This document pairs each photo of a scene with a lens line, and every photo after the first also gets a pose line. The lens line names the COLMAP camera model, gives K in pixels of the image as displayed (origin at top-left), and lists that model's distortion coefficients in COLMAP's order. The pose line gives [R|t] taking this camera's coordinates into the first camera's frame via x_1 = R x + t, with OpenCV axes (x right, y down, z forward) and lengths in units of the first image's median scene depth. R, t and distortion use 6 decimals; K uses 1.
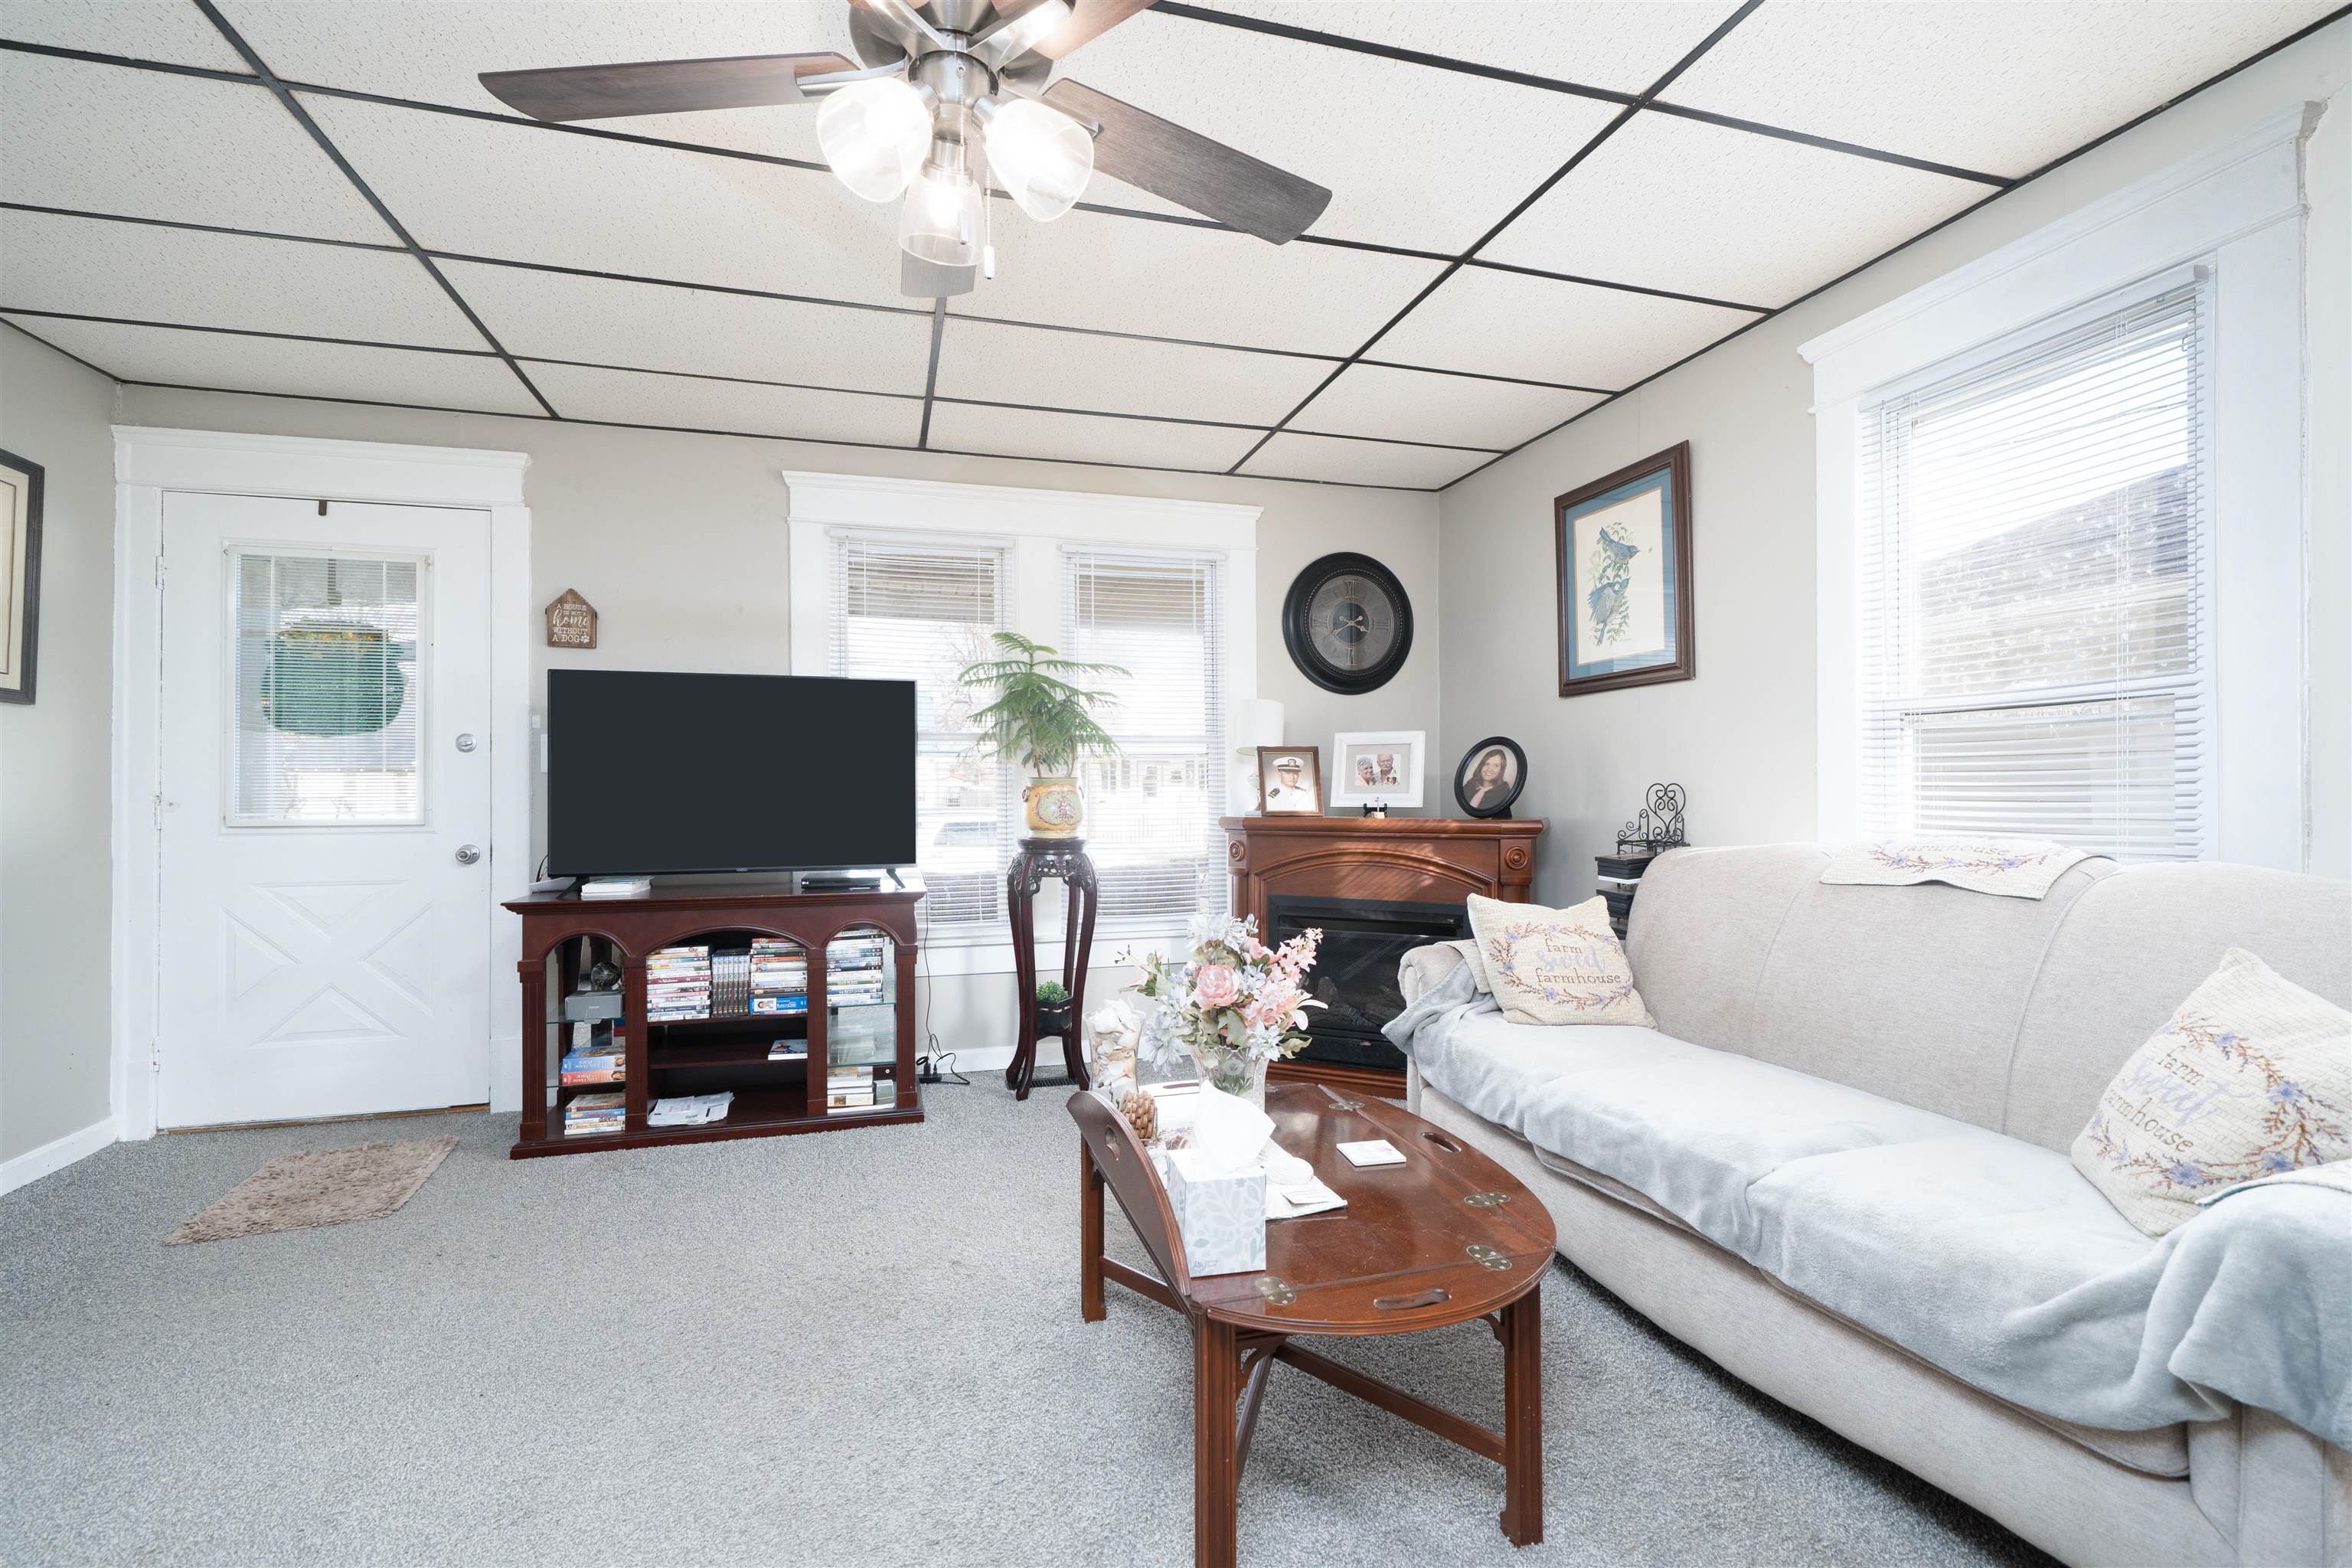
lens RADIAL K [[1023.7, 0, 1171.4], [0, 1023.7, 803.5], [0, 0, 1]] dist [0.000393, 0.000077]
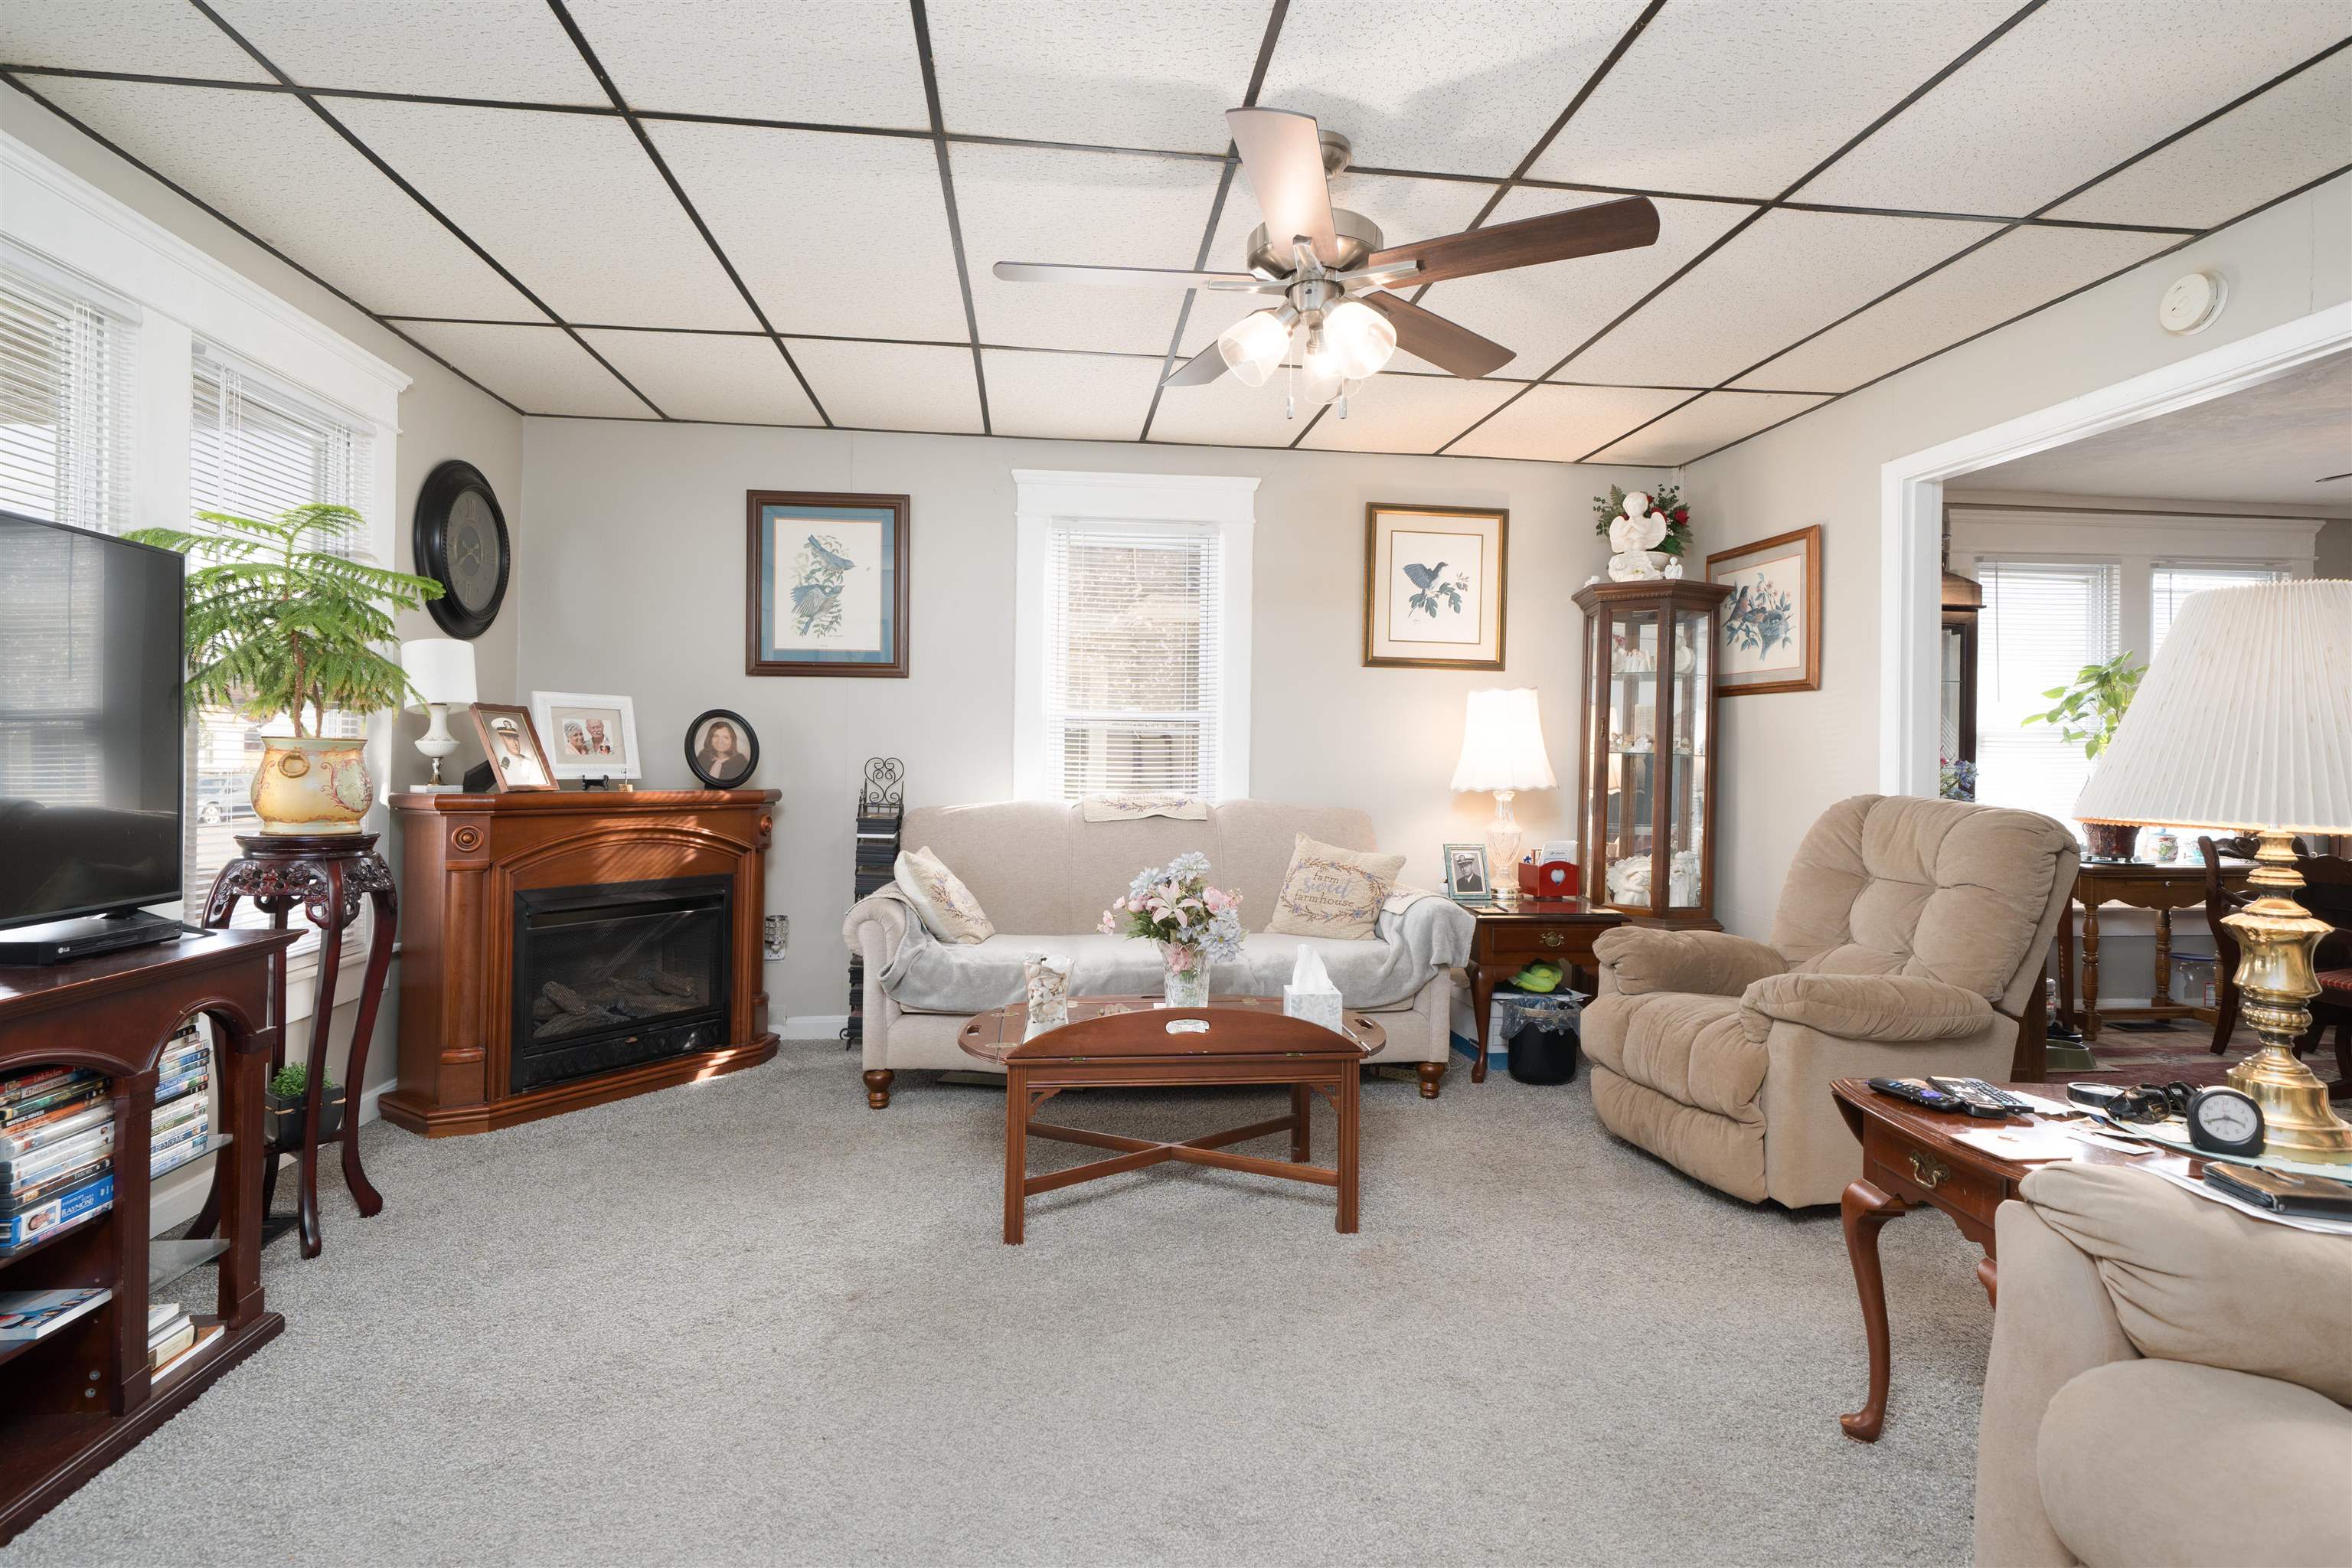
lens RADIAL K [[1122.9, 0, 1176.0], [0, 1122.9, 784.0], [0, 0, 1]] dist [-0.002344, 0.000023]
pose [[0.164703, -0.015540, 0.986221, -0.763837], [0.001514, 0.999879, 0.015502, -0.007587], [-0.986342, -0.001060, 0.164707, 0.385288]]
